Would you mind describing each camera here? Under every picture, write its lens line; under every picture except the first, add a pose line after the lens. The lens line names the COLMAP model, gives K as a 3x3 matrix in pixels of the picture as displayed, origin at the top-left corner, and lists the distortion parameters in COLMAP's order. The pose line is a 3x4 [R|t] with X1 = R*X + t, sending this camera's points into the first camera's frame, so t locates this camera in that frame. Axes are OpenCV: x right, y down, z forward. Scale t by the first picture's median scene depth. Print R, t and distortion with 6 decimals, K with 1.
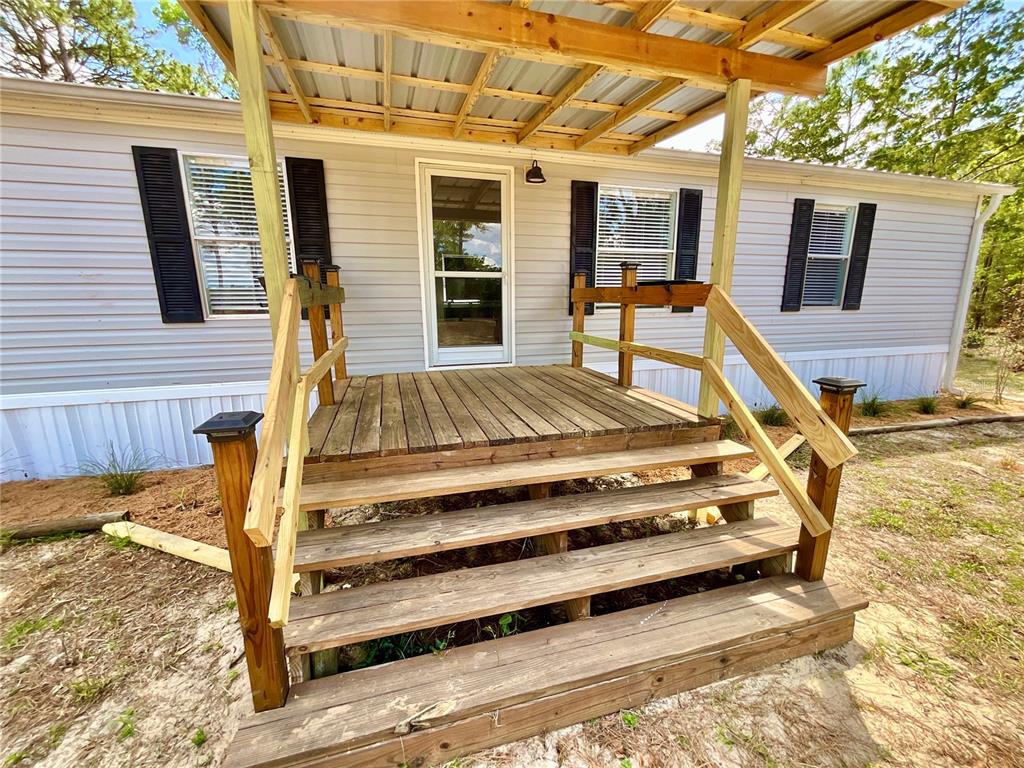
lens RADIAL K [[419.5, 0, 512.0], [0, 419.5, 384.0], [0, 0, 1]] dist [-0.000374, 0.000075]
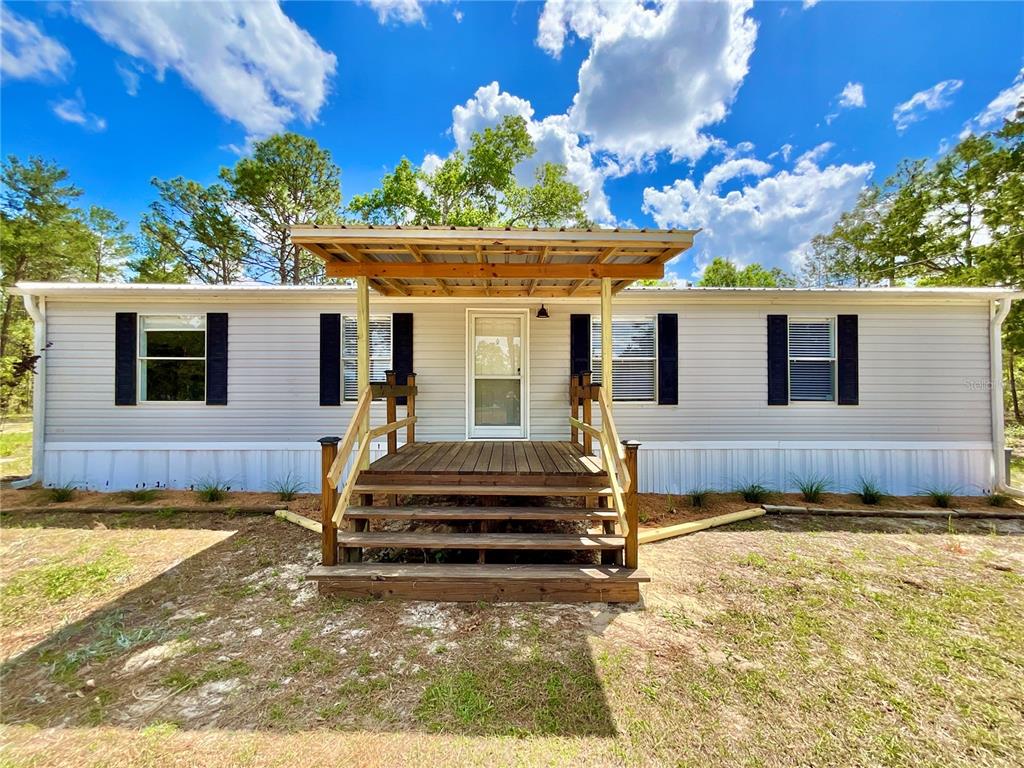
lens RADIAL K [[419.5, 0, 512.0], [0, 419.5, 384.0], [0, 0, 1]] dist [-0.000374, 0.000075]
pose [[0.962446, 0.001766, -0.271469, 0.391664], [-0.059673, 0.976898, -0.205205, 0.073513], [0.264835, 0.213698, 0.940317, -0.429614]]
